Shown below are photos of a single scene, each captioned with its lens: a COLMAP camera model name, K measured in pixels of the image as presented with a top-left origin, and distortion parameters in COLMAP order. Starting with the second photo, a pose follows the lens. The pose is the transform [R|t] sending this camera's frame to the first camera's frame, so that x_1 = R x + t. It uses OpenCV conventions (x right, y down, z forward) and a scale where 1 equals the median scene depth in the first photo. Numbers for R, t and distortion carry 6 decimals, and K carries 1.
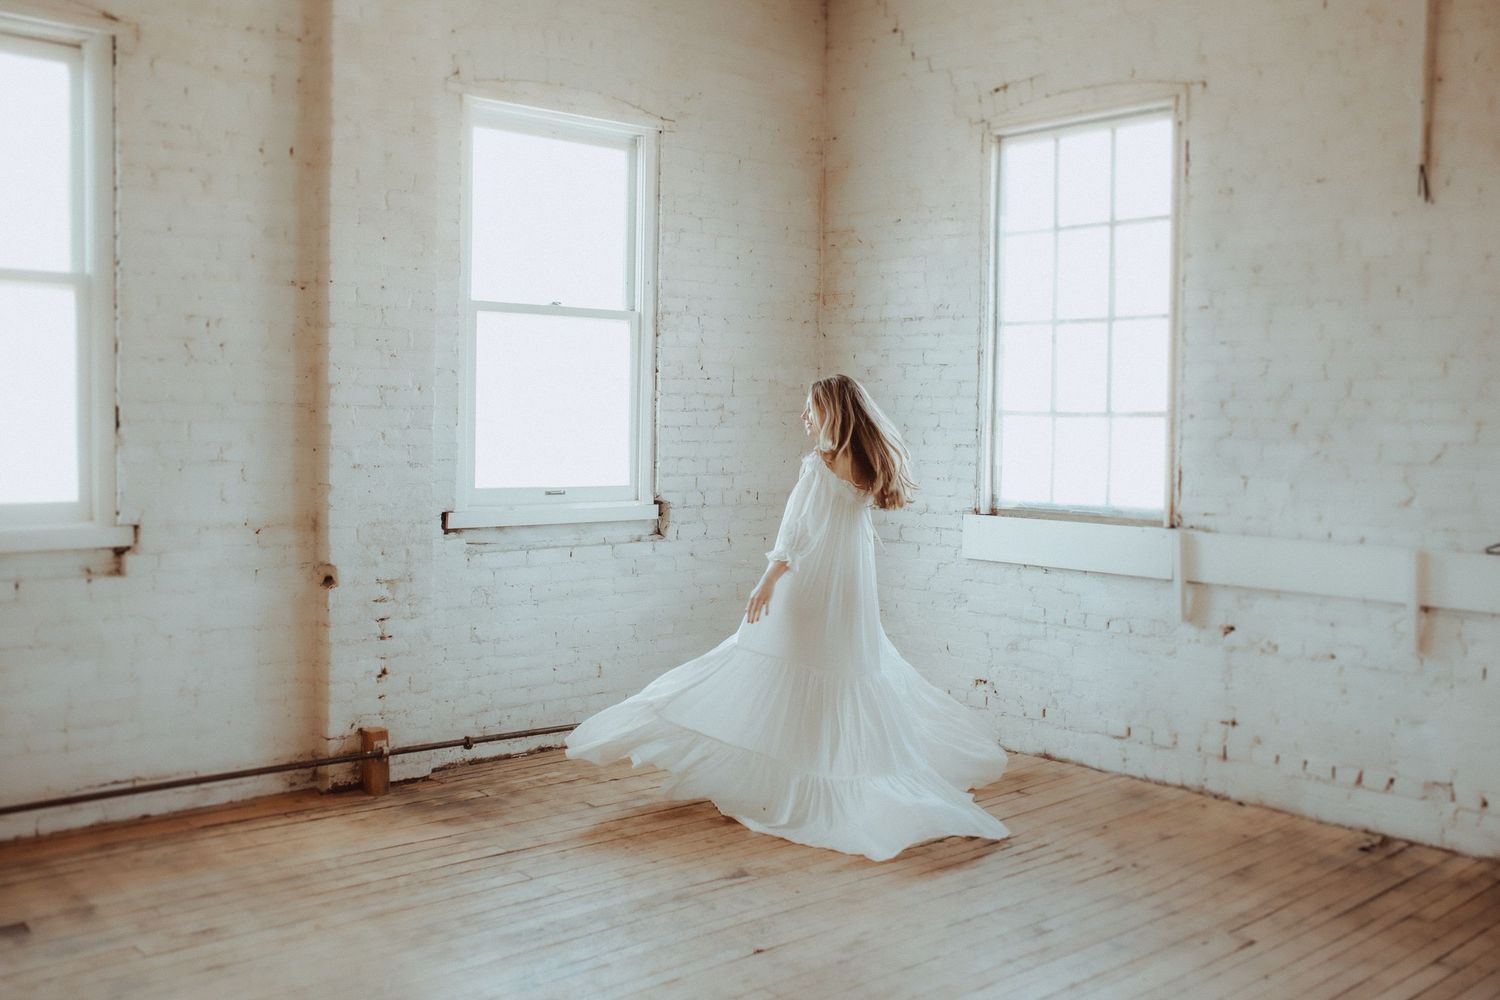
lens RADIAL K [[1417.4, 0, 750.0], [0, 1417.4, 500.0], [0, 0, 1]] dist [-0.065037, 0.097870]
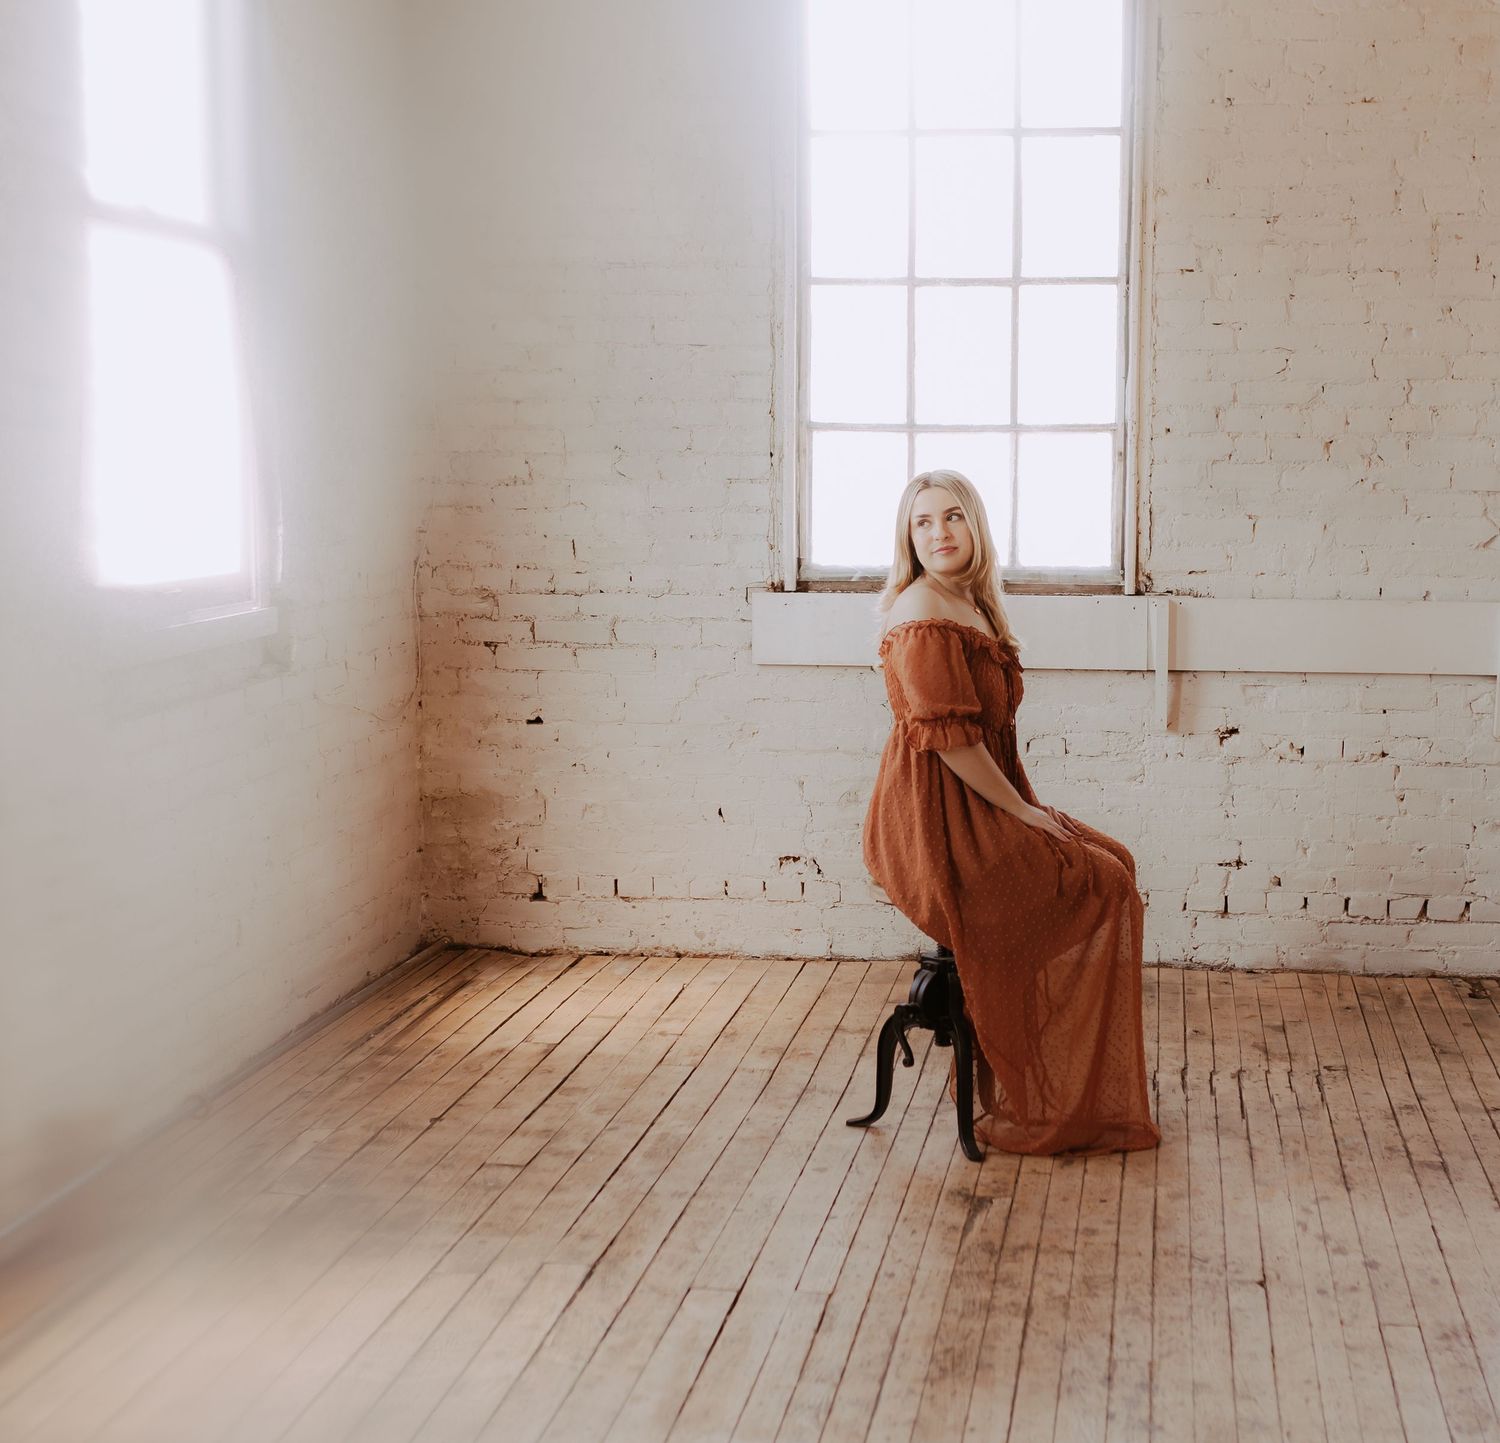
lens RADIAL K [[2336.4, 0, 909.5], [0, 2336.4, 763.6], [0, 0, 1]] dist [0.001426, 0.005492]
pose [[0.737620, -0.102468, 0.667396, -0.564179], [0.043000, 0.993540, 0.105018, -0.023363], [-0.673846, -0.048765, 0.737261, 0.238509]]
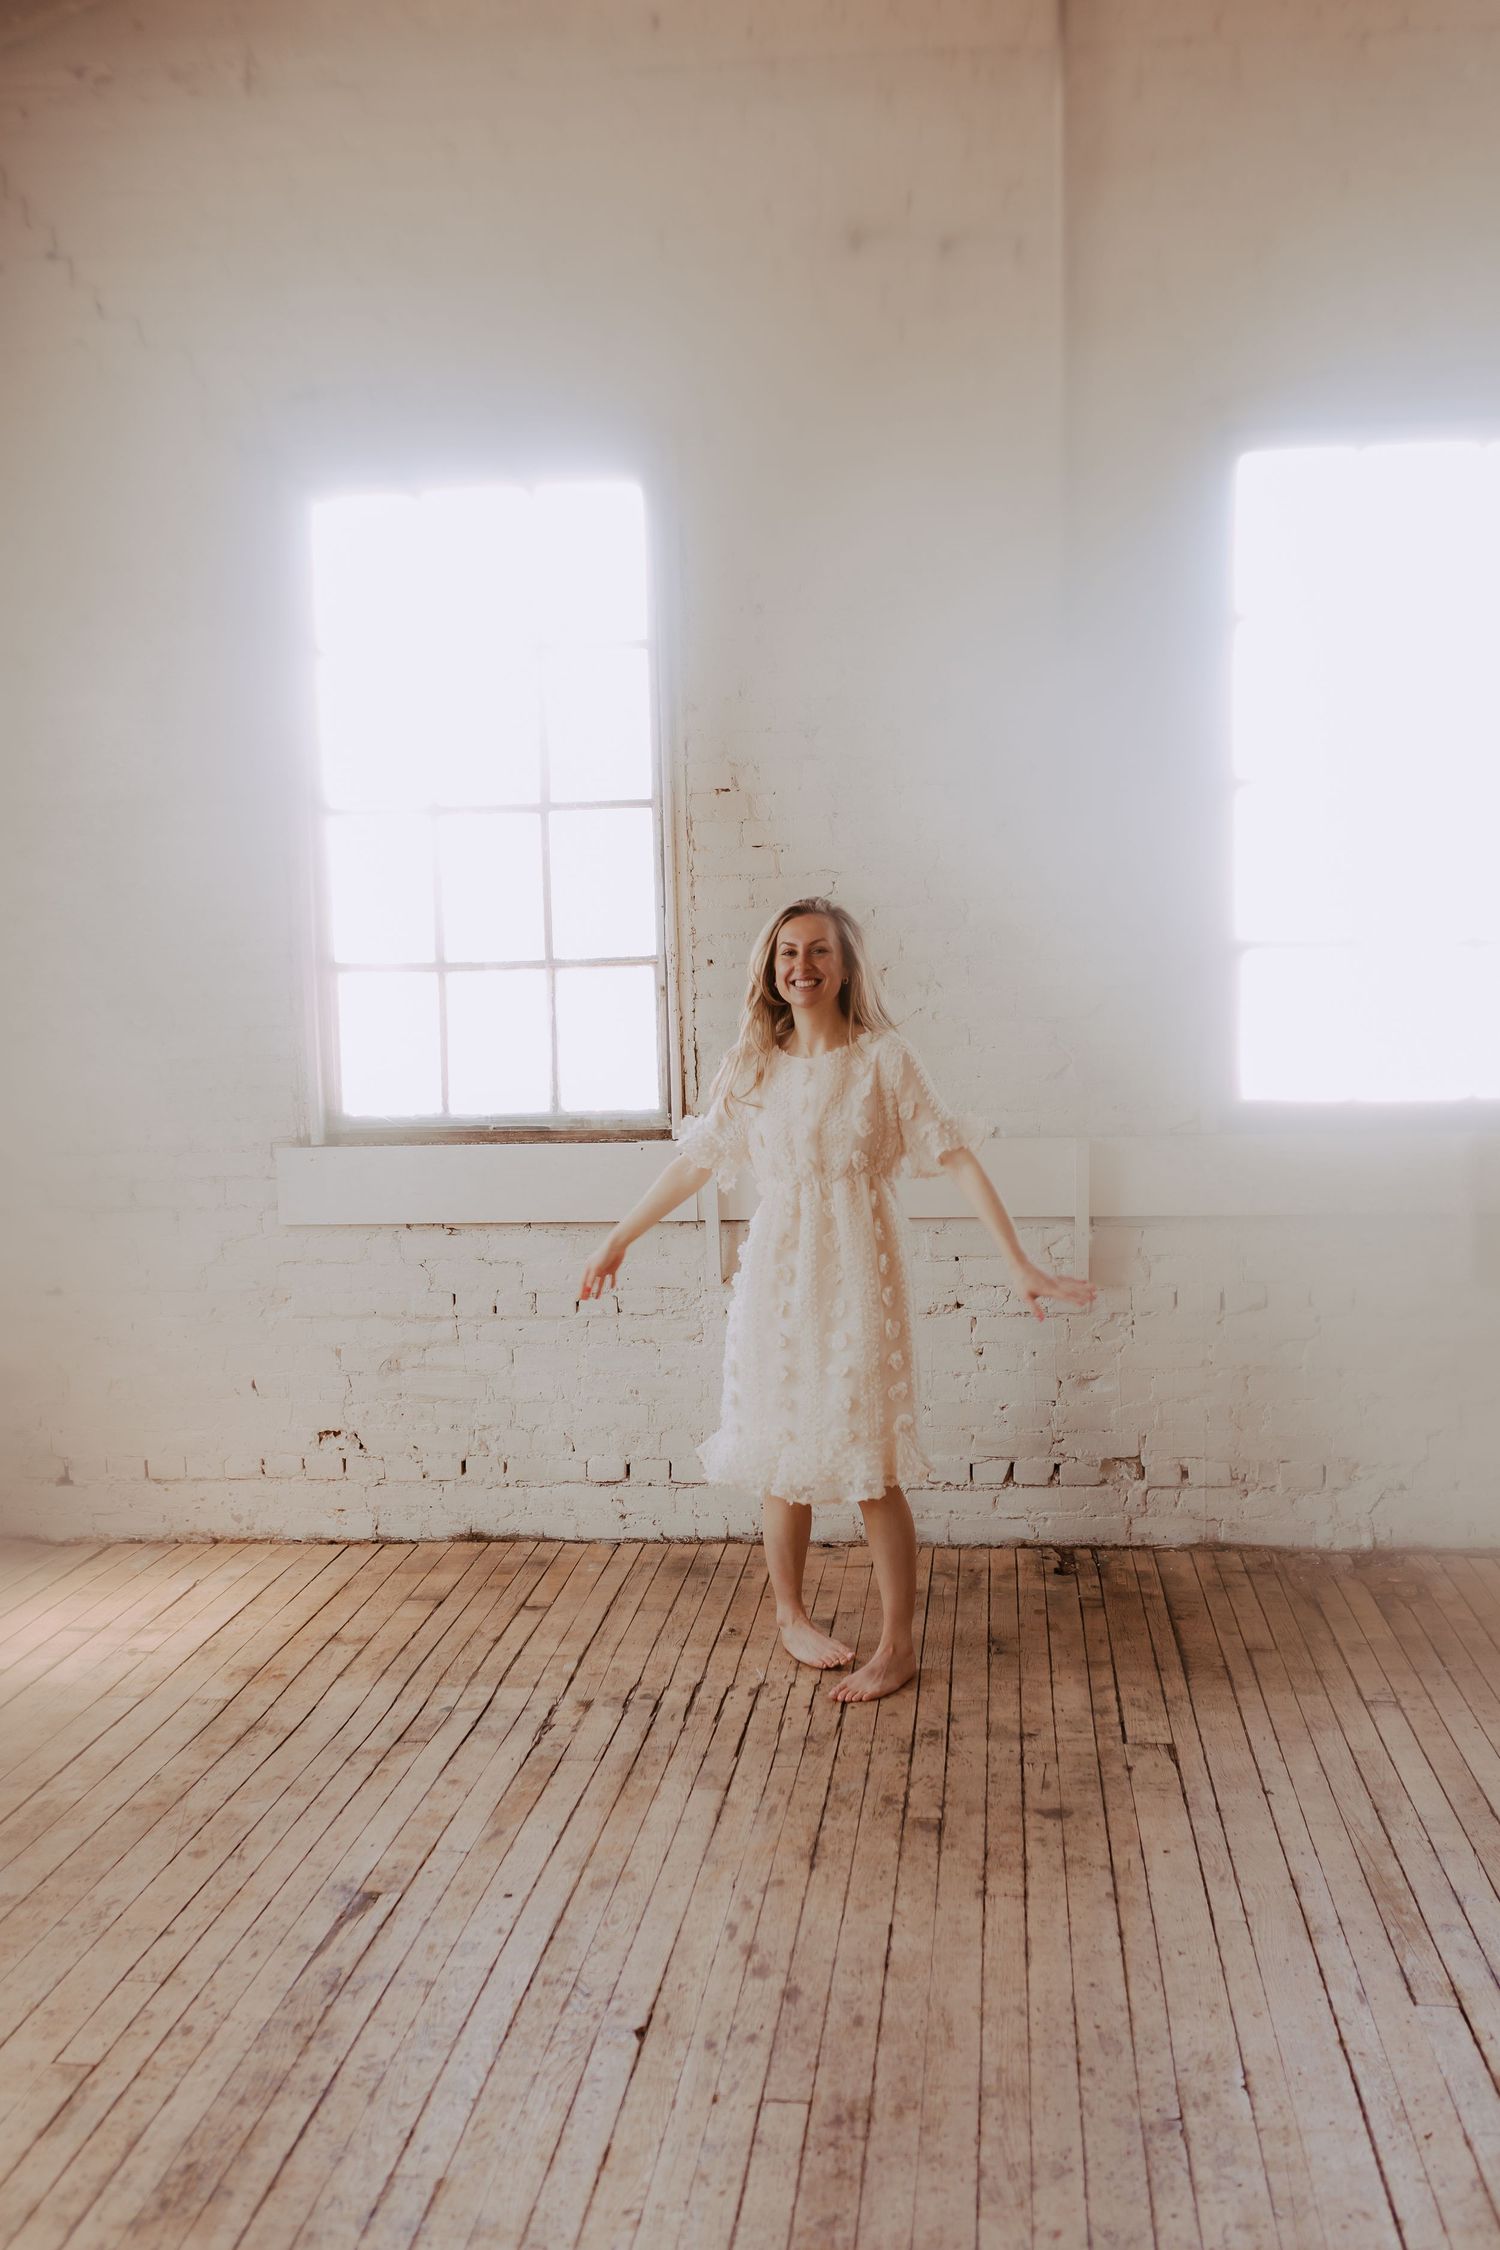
lens RADIAL K [[2117.6, 0, 758.3], [0, 2117.6, 1132.9], [0, 0, 1]] dist [-0.001639, 0.014498]
pose [[0.740717, -0.089969, 0.665765, -0.317782], [0.072533, 0.995909, 0.053885, -0.032885], [-0.667890, 0.008376, 0.744213, 0.277355]]
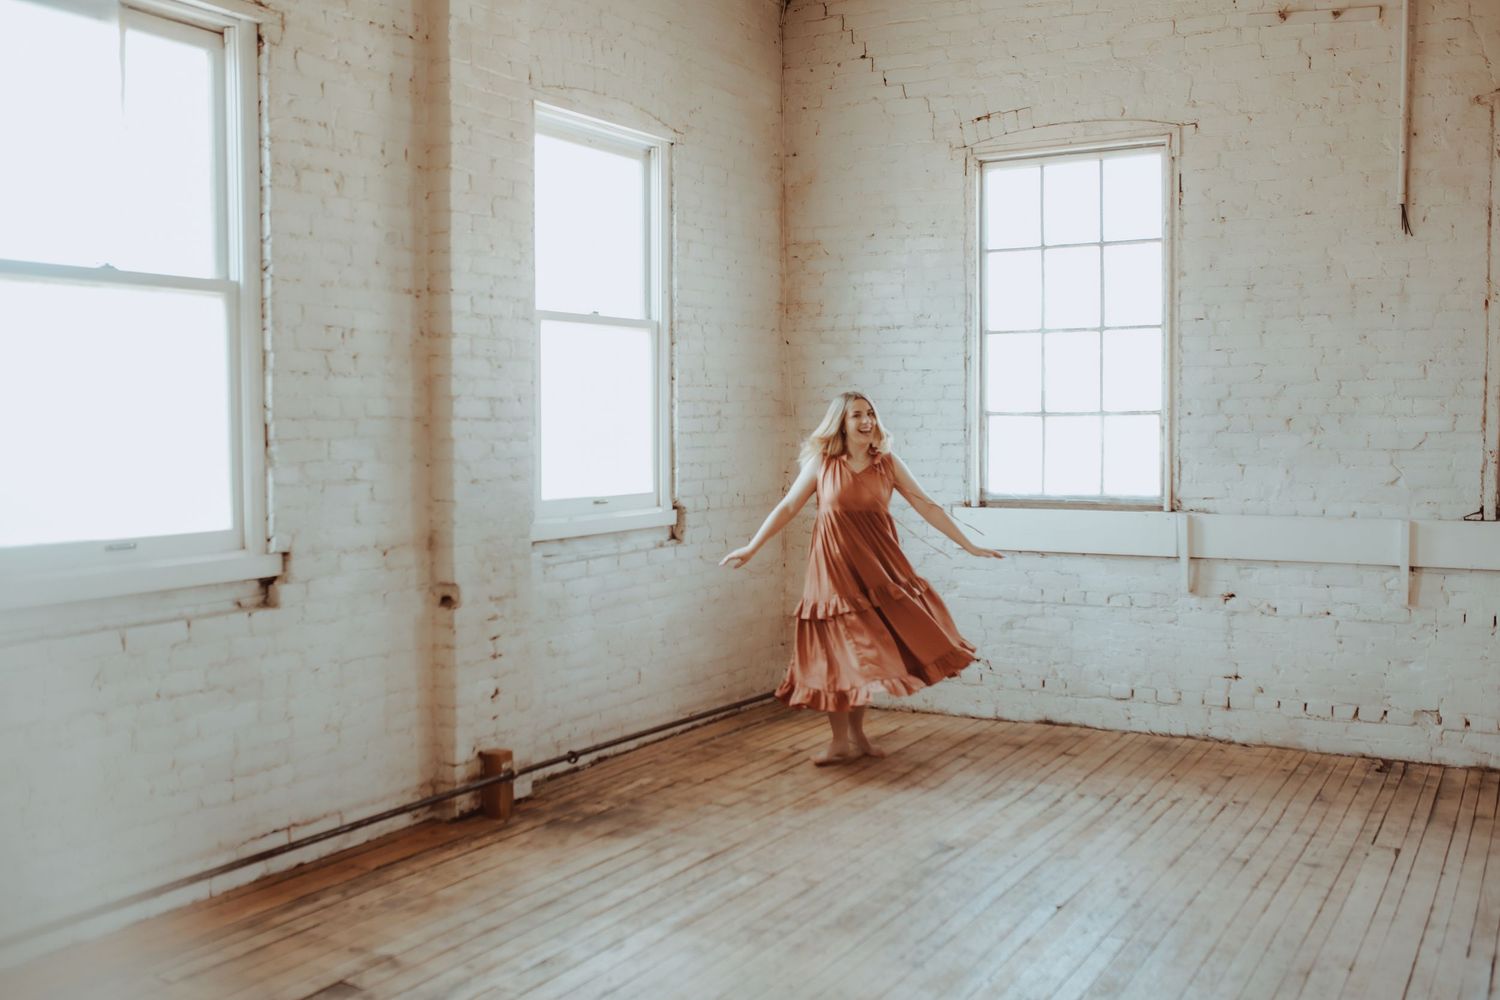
lens RADIAL K [[1417.4, 0, 750.0], [0, 1417.4, 500.0], [0, 0, 1]] dist [-0.065037, 0.097870]
pose [[0.949423, -0.037515, 0.311751, -0.392758], [0.037518, 0.999278, 0.005992, -0.009479], [-0.311751, 0.006007, 0.950145, 0.019504]]
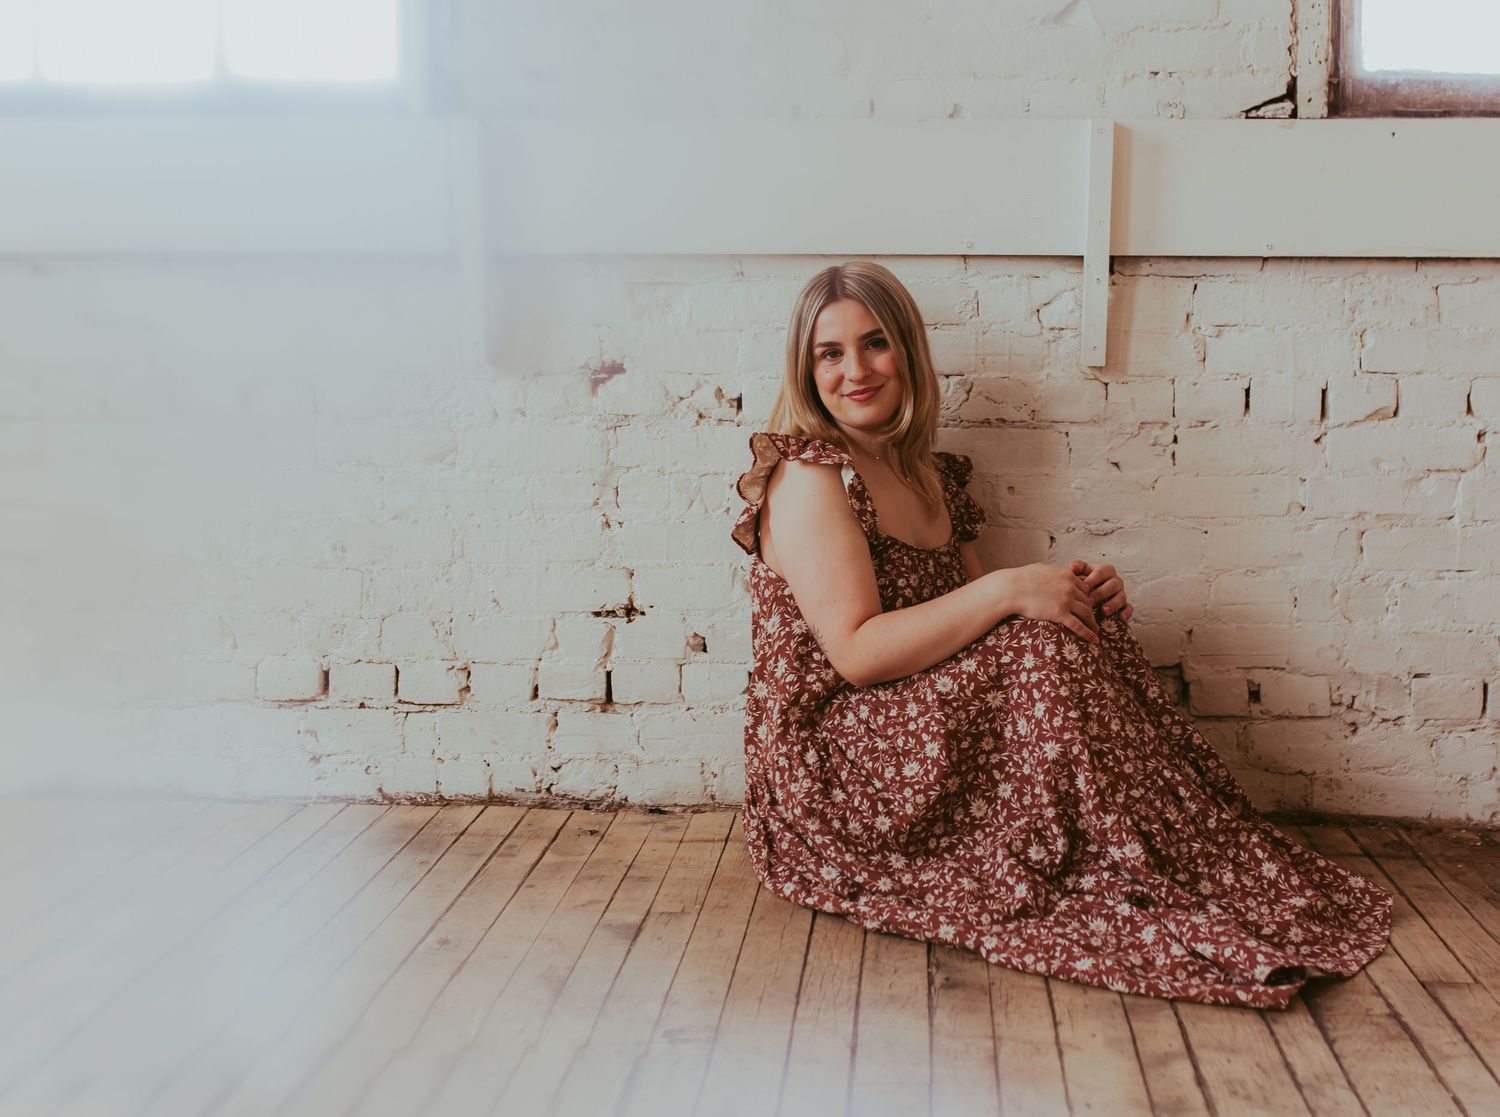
lens RADIAL K [[1924.0, 0, 839.7], [0, 1924.0, 485.0], [0, 0, 1]] dist [-0.006781, -0.003142]
pose [[0.692889, -0.052678, 0.719118, 0.000831], [0.044034, 0.998558, 0.030721, 0.109288], [-0.719699, 0.010379, 0.694209, 0.582744]]
